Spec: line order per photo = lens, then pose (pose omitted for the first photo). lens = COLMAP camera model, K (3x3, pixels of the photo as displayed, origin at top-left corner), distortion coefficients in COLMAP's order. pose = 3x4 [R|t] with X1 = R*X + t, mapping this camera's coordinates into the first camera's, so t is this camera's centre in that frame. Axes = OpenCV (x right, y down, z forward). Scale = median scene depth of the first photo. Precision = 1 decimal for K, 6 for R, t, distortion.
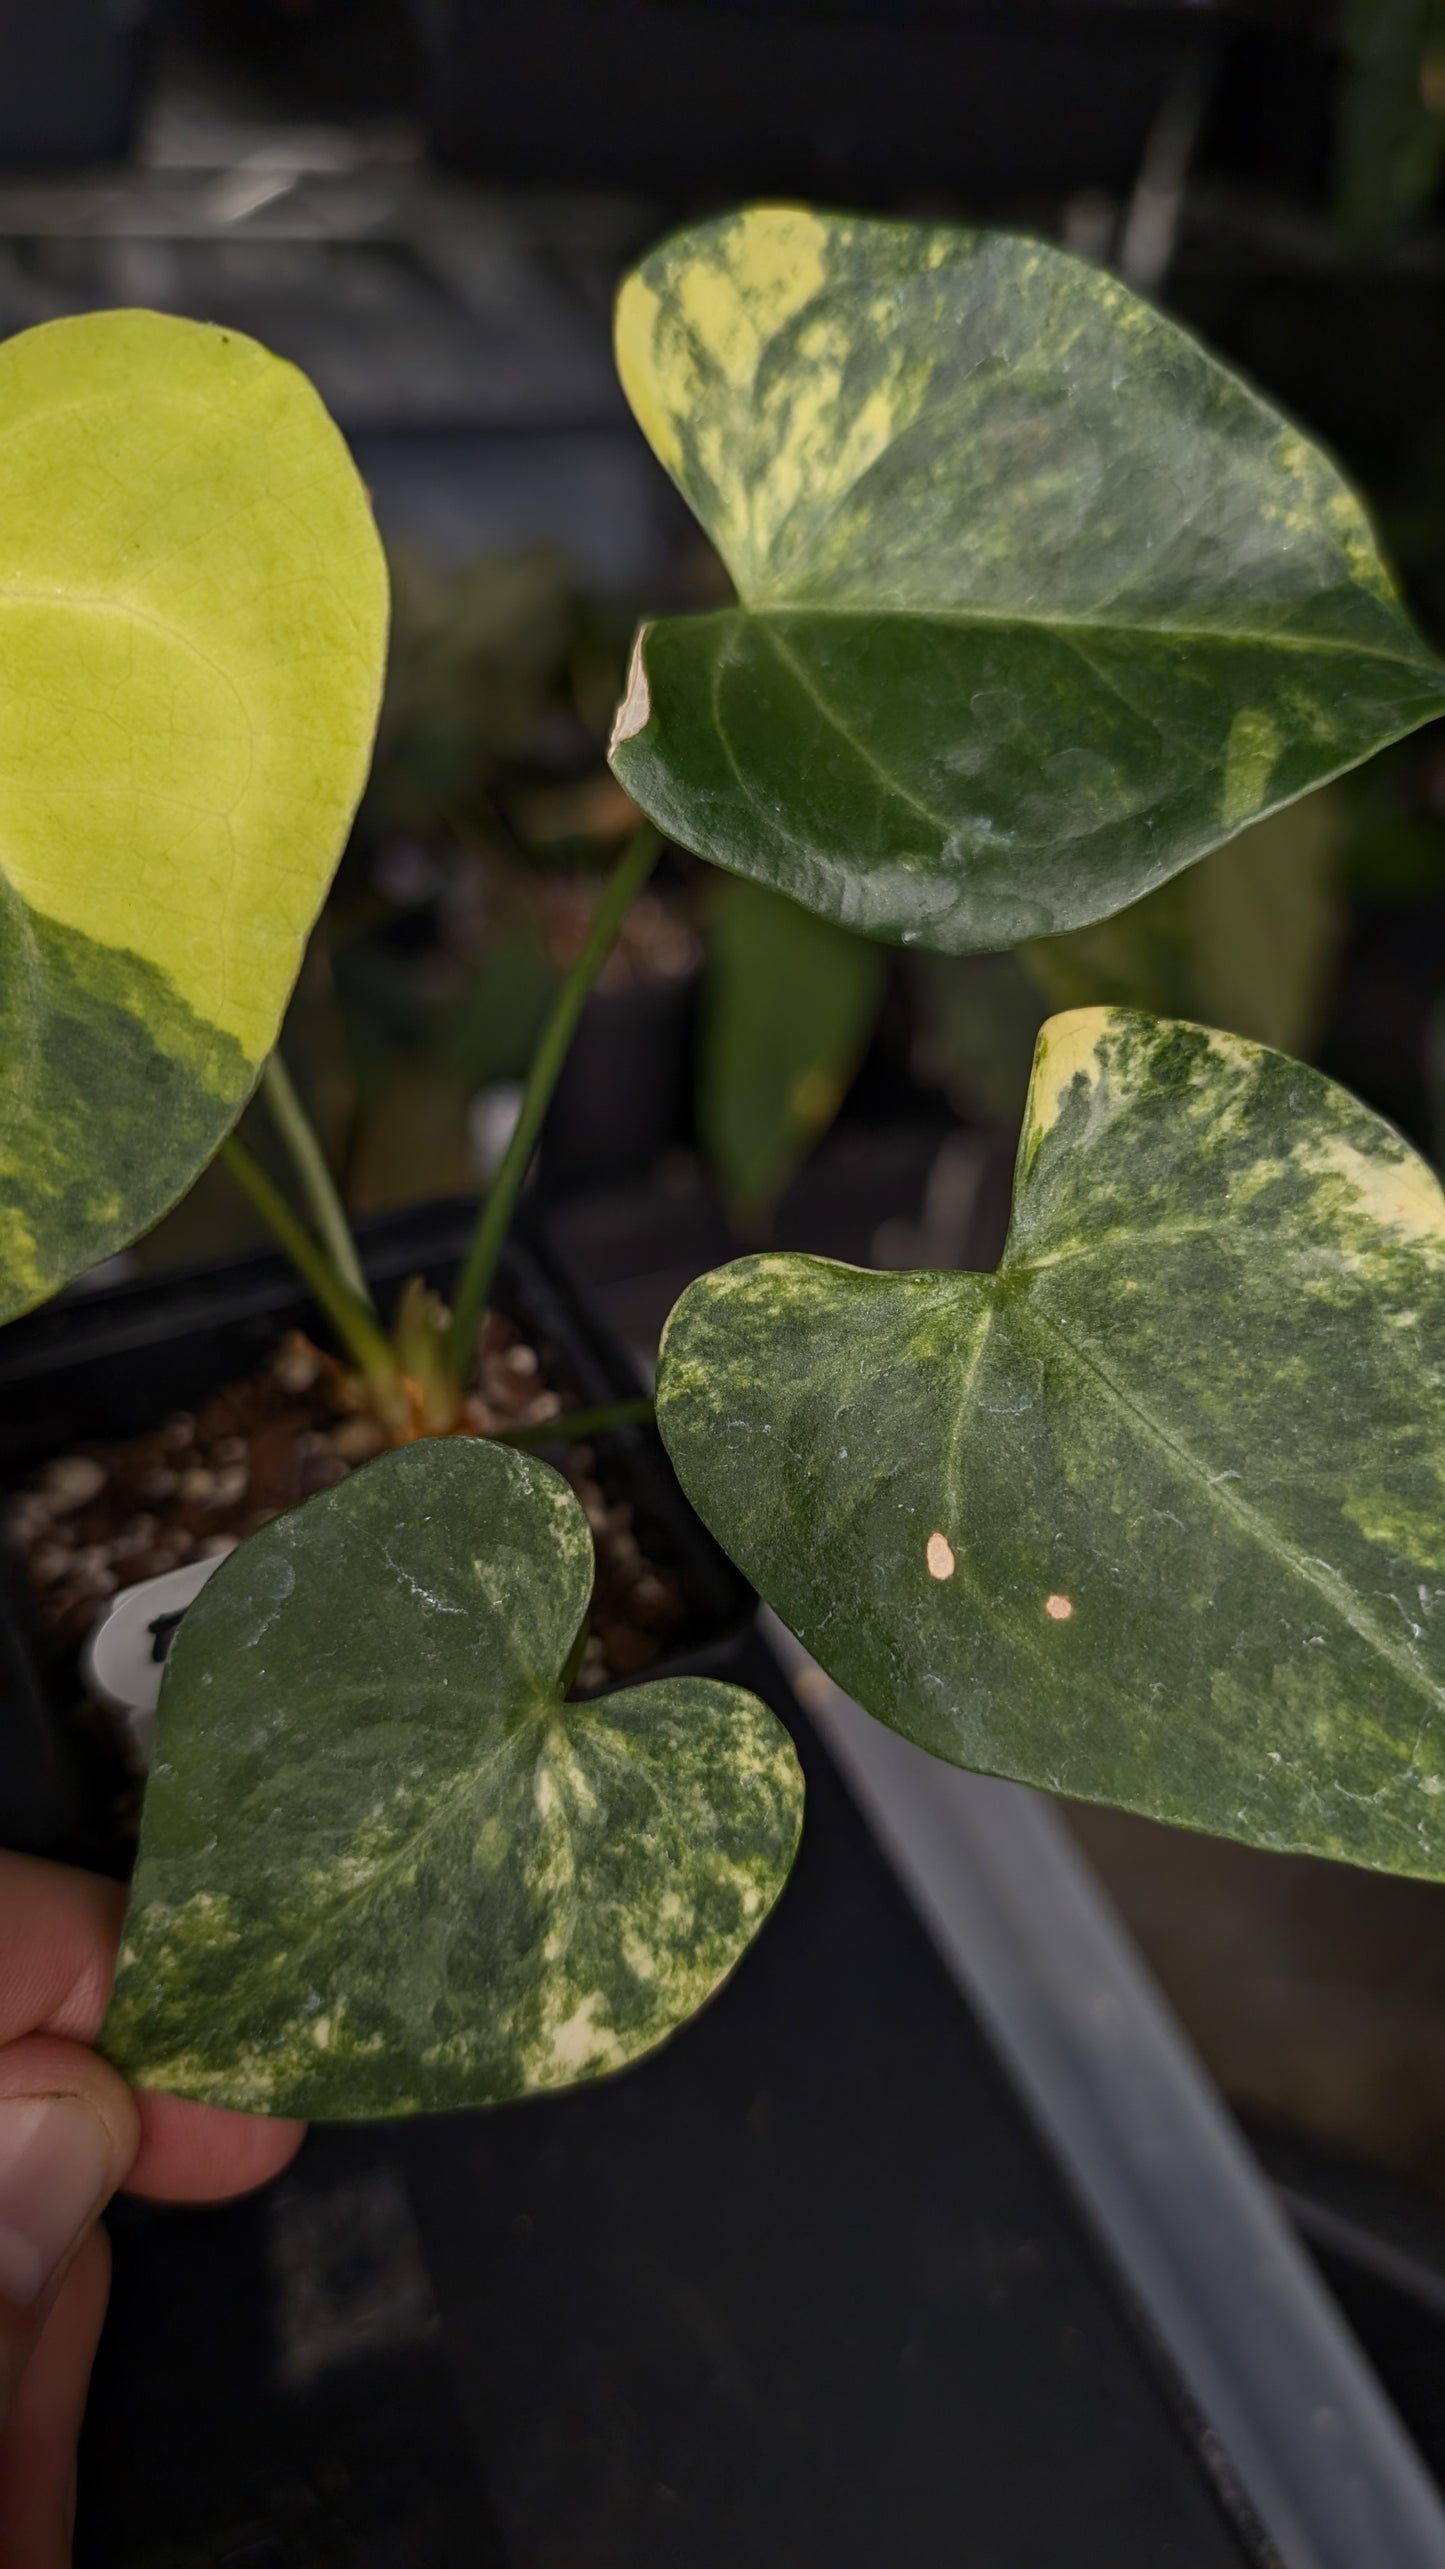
lens RADIAL K [[2031.6, 0, 672.3], [0, 2031.6, 1285.7], [0, 0, 1]] dist [-0.191922, 0.304430]
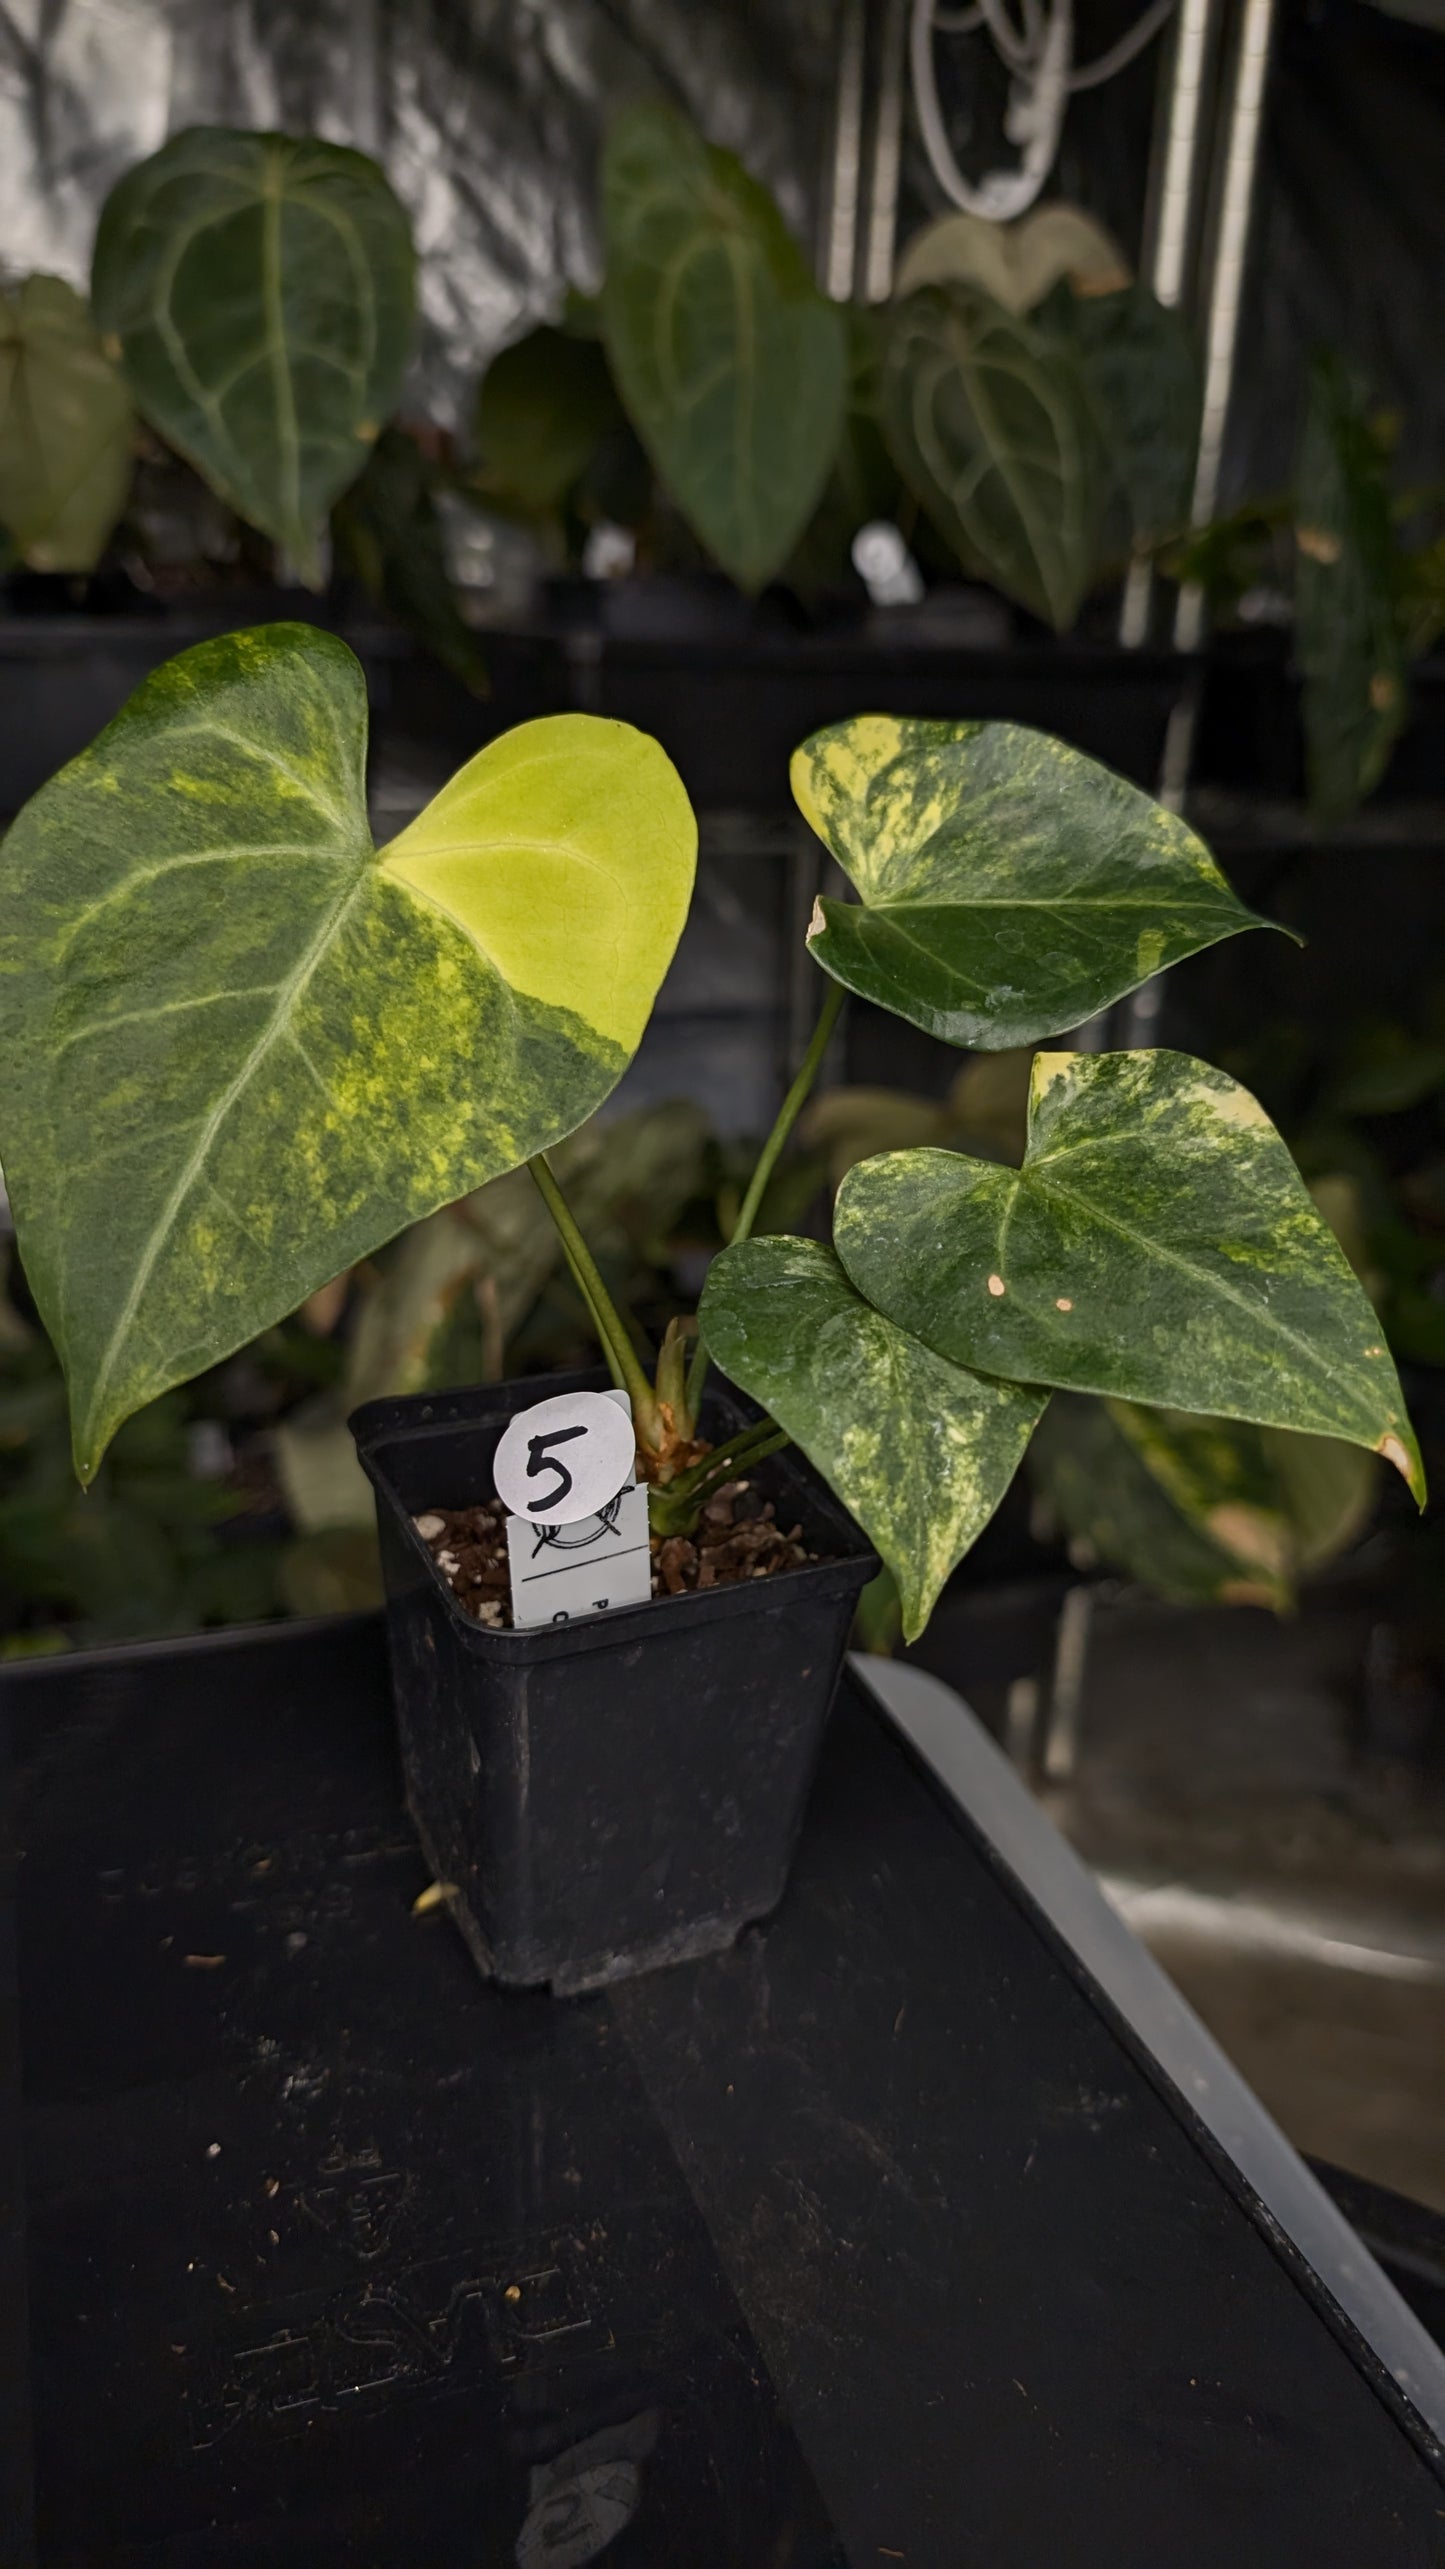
lens RADIAL K [[1900.5, 0, 748.4], [0, 1900.5, 1228.5], [0, 0, 1]] dist [-0.019912, -0.003478]
pose [[0.999344, -0.032749, -0.015458, -0.065179], [0.024654, 0.927901, -0.372012, 0.688723], [0.026526, 0.371387, 0.928099, -0.603342]]
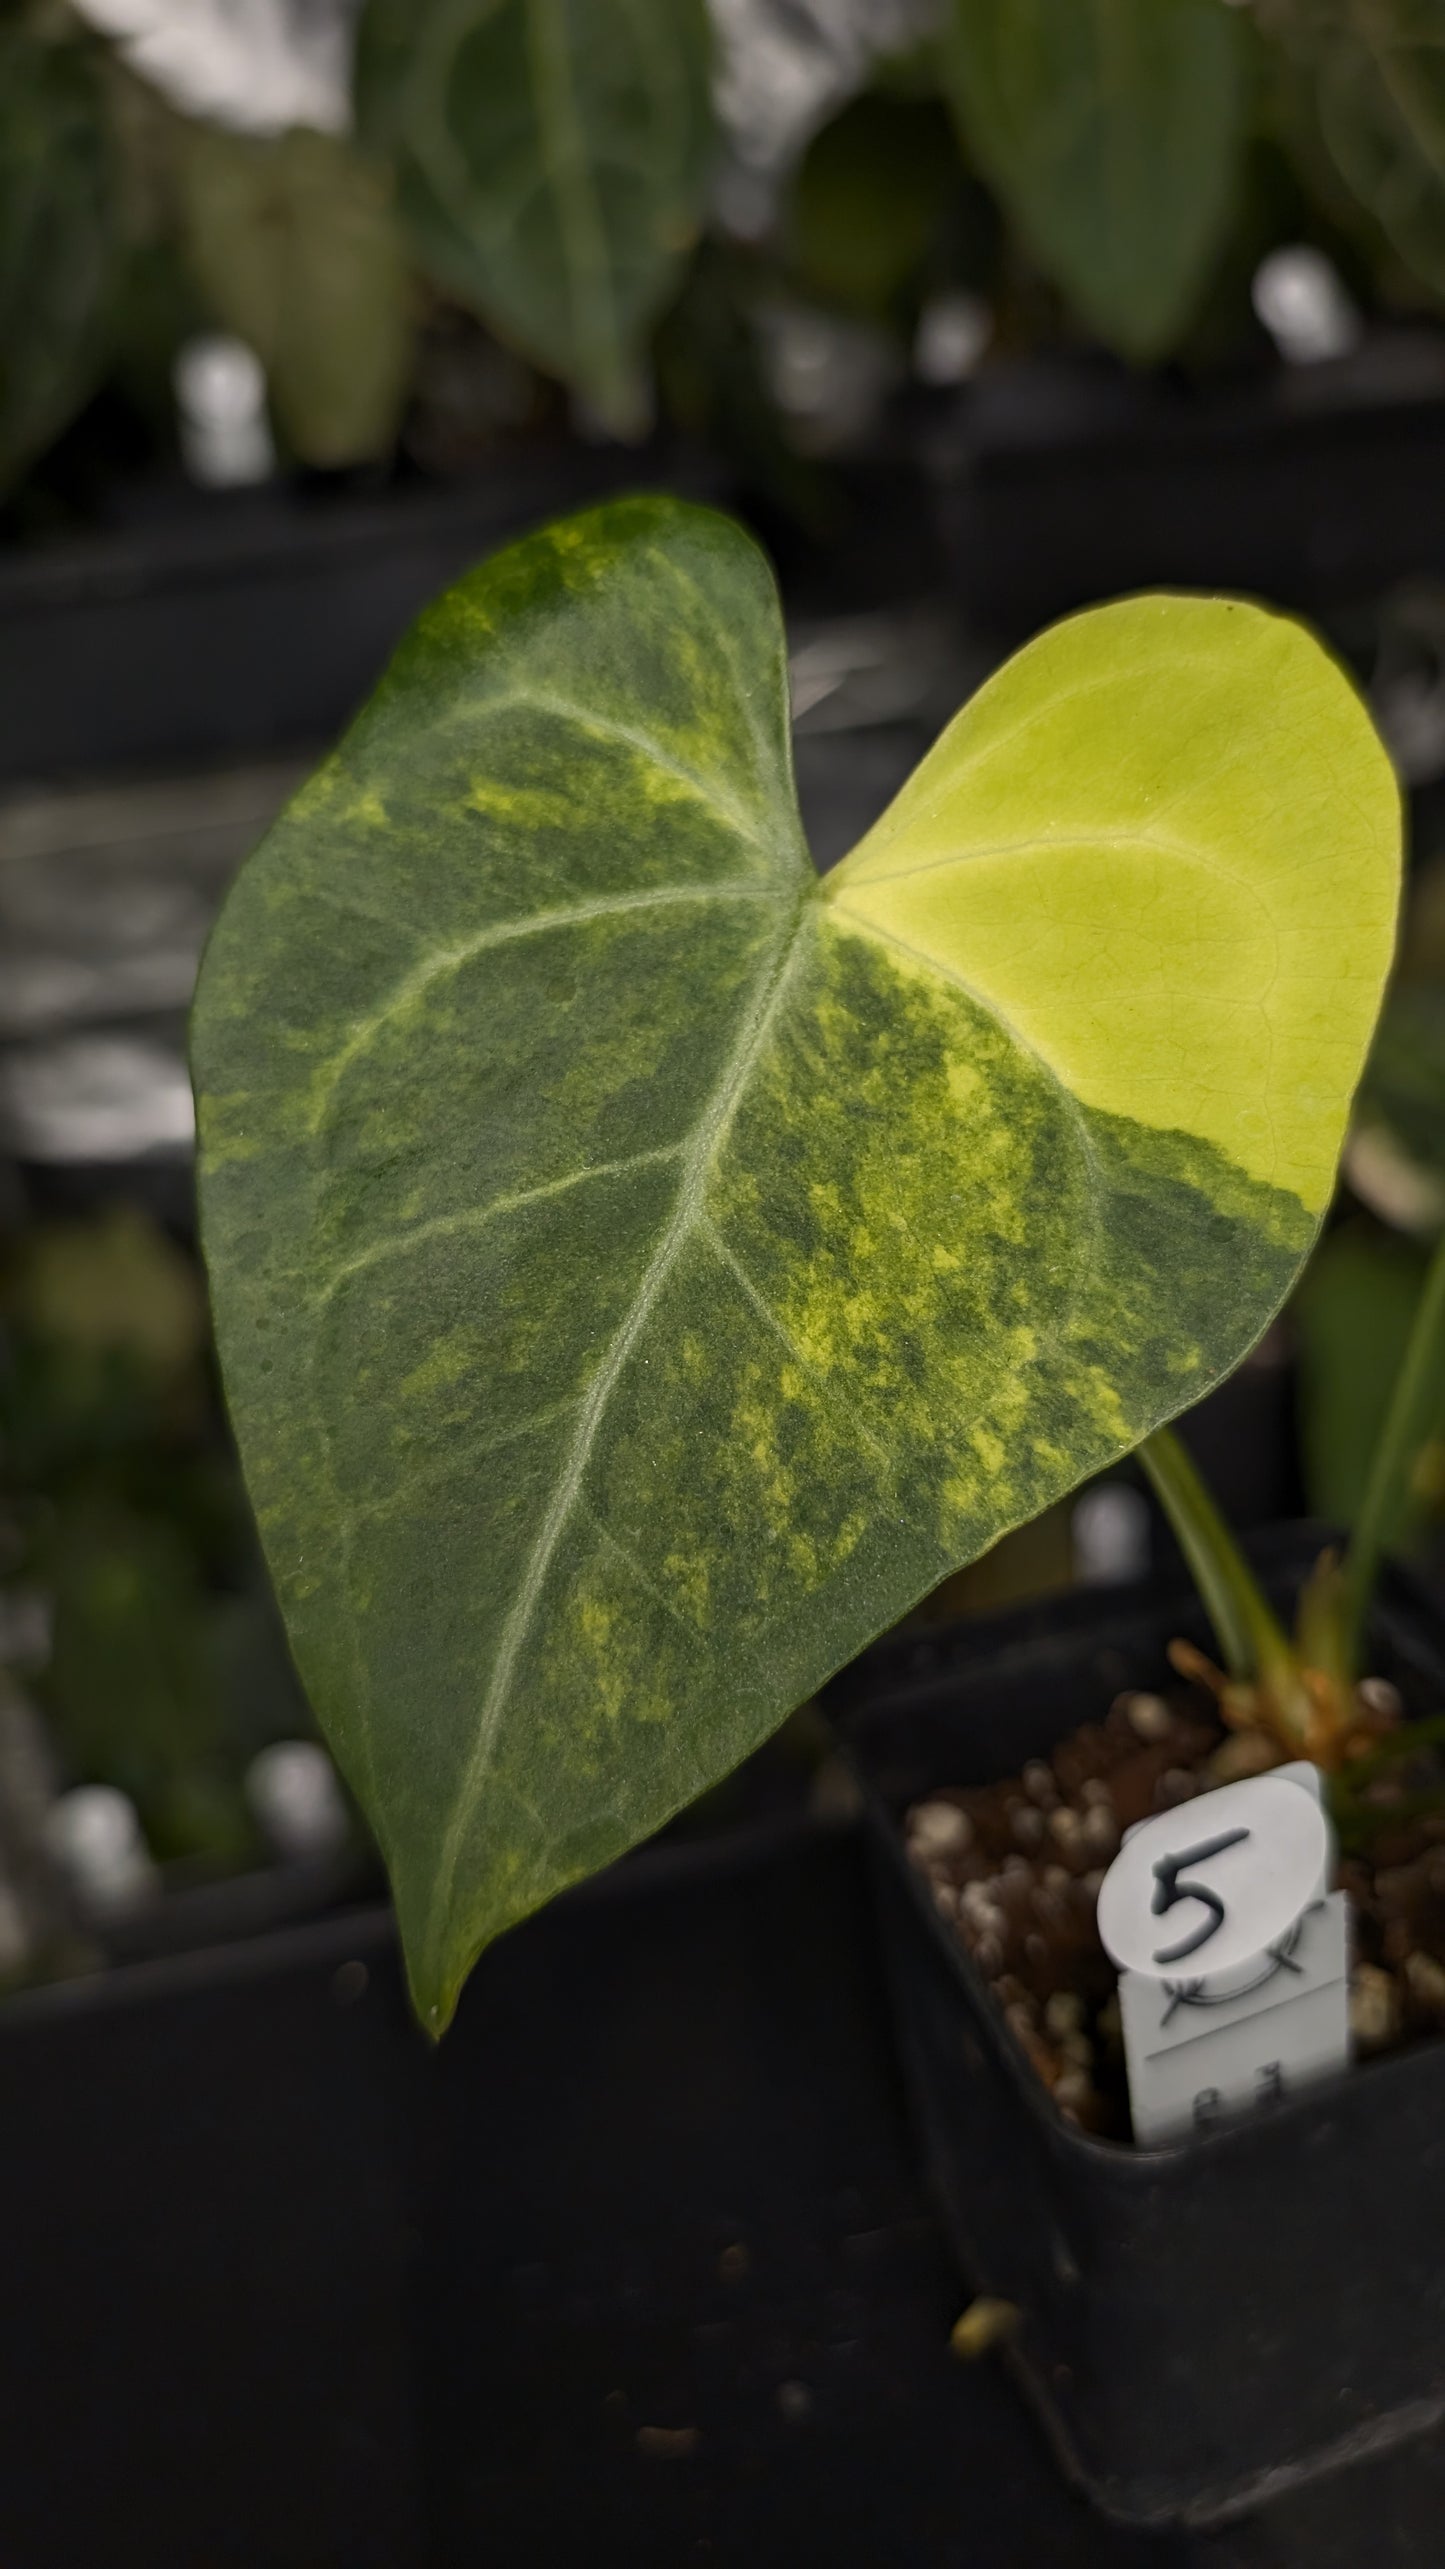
lens RADIAL K [[1977.8, 0, 742.5], [0, 1977.8, 1221.7], [0, 0, 1]] dist [0.001780, -0.003103]
pose [[0.972420, -0.098541, -0.211400, -0.263711], [0.028351, 0.949585, -0.312224, 0.197615], [0.231509, 0.297619, 0.926189, -0.037354]]
